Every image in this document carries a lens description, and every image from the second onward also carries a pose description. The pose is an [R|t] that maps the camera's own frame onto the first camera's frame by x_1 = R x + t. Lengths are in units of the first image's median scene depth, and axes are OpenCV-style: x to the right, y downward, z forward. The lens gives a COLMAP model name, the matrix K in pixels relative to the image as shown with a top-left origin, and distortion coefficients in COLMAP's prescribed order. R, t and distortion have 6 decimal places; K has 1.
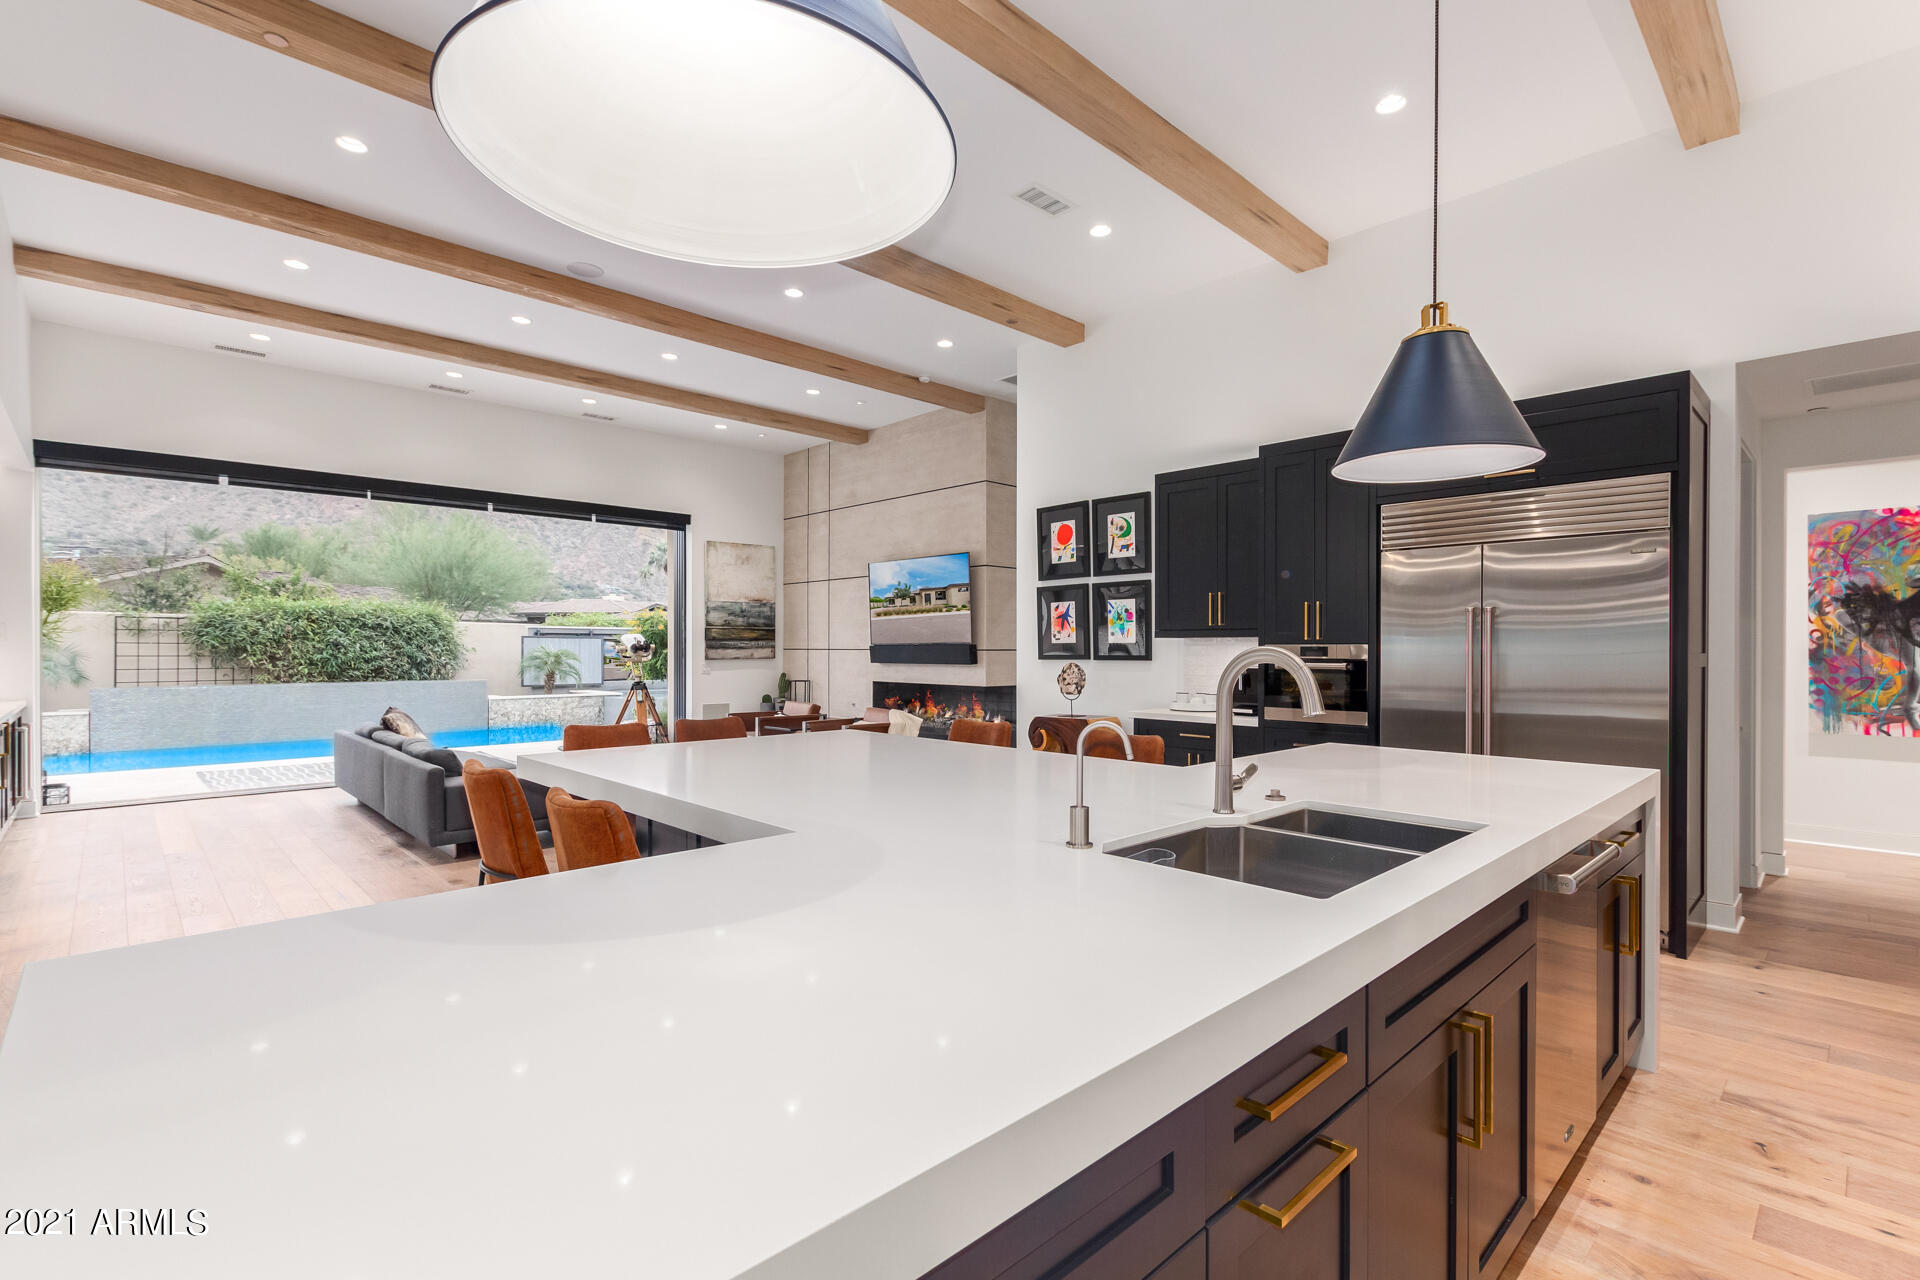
lens RADIAL K [[890.6, 0, 964.8], [0, 890.6, 646.7], [0, 0, 1]] dist [-0.003069, -0.003379]
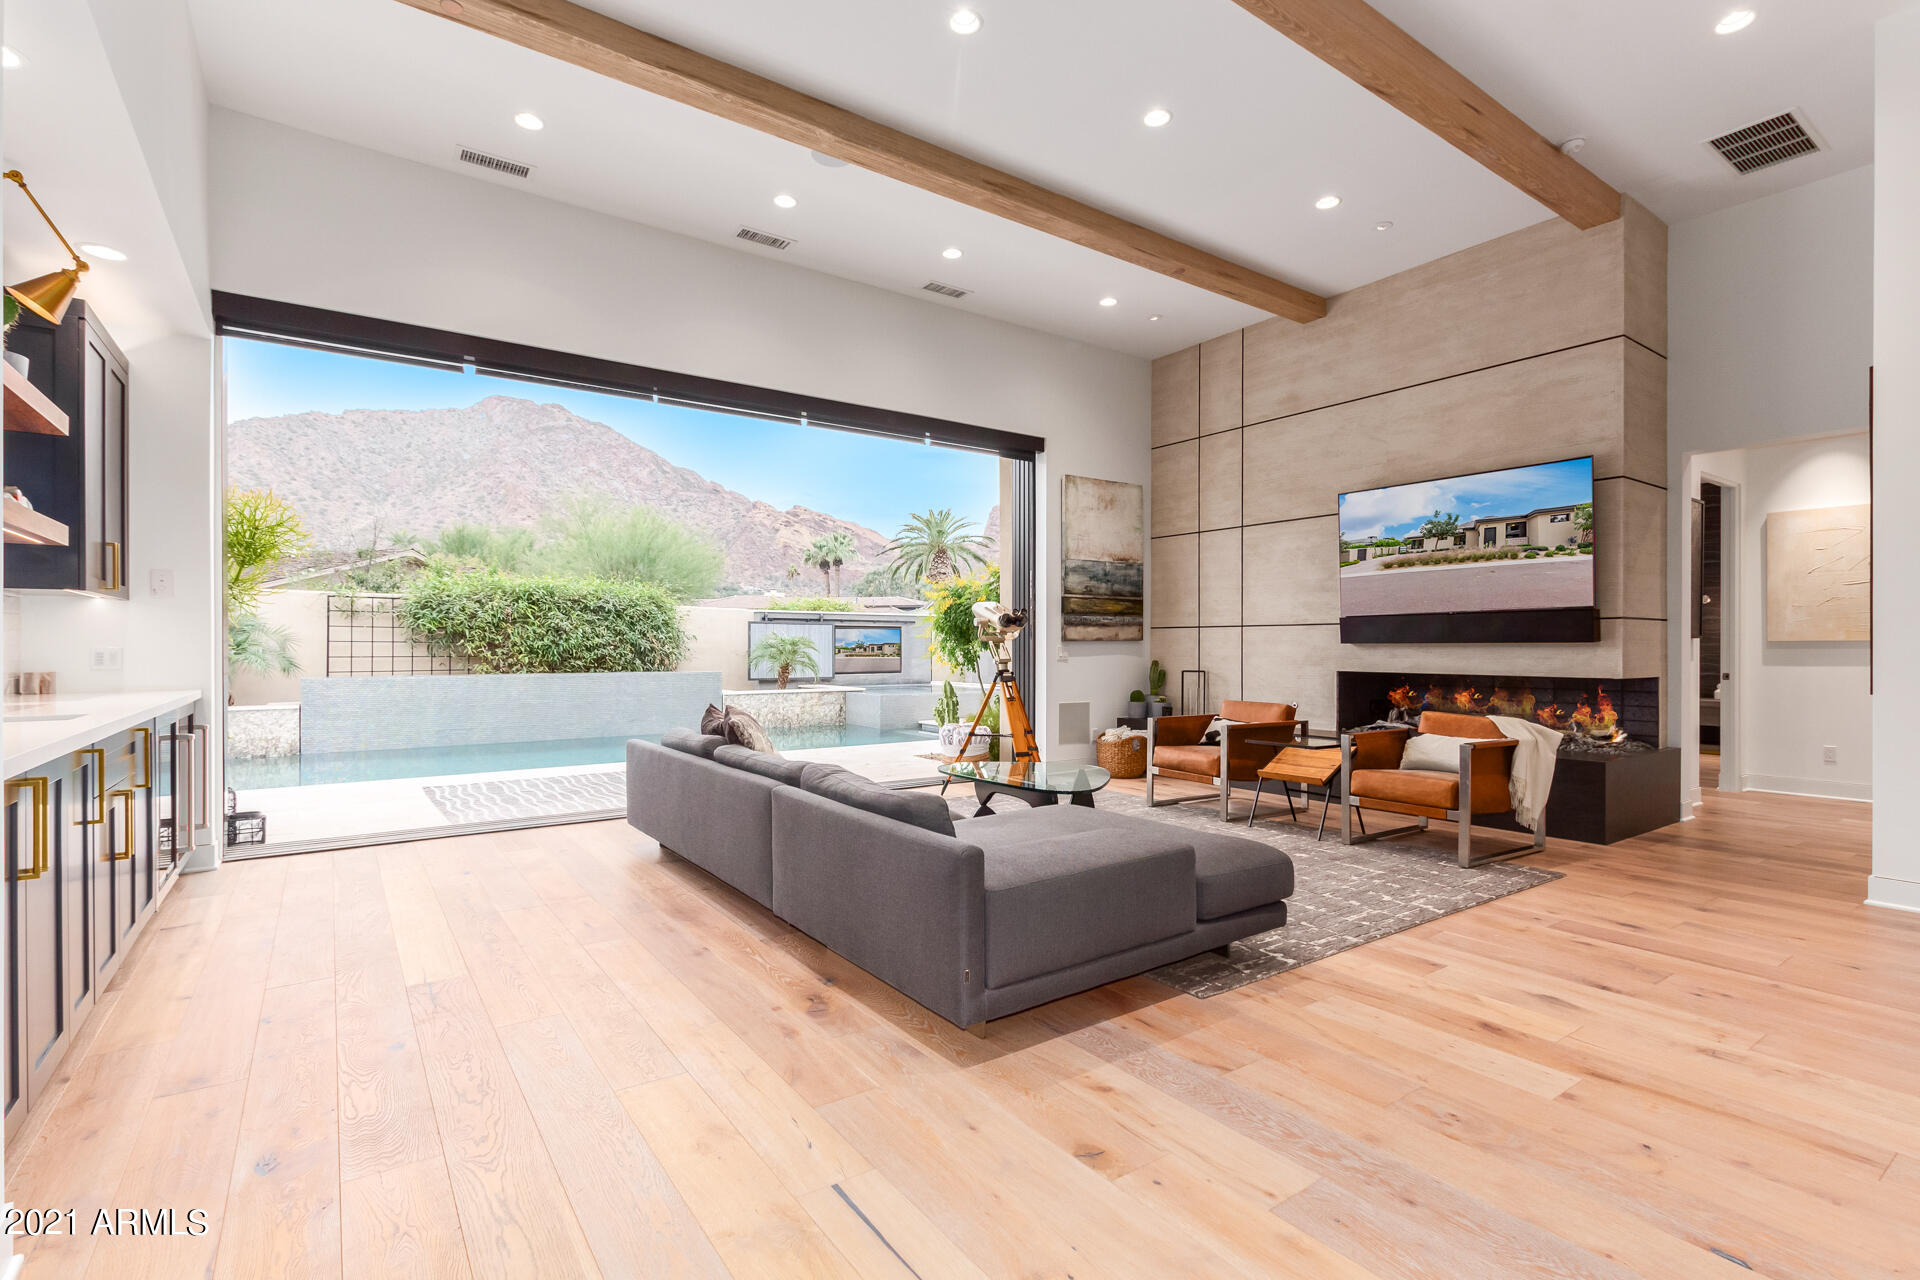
lens RADIAL K [[890.6, 0, 970.9], [0, 890.6, 646.7], [0, 0, 1]] dist [-0.003069, -0.003379]
pose [[0.990259, -0.000222, -0.139236, -0.251639], [0.000421, 0.999999, 0.001398, 0.017350], [0.139236, -0.001443, 0.990258, 0.265207]]
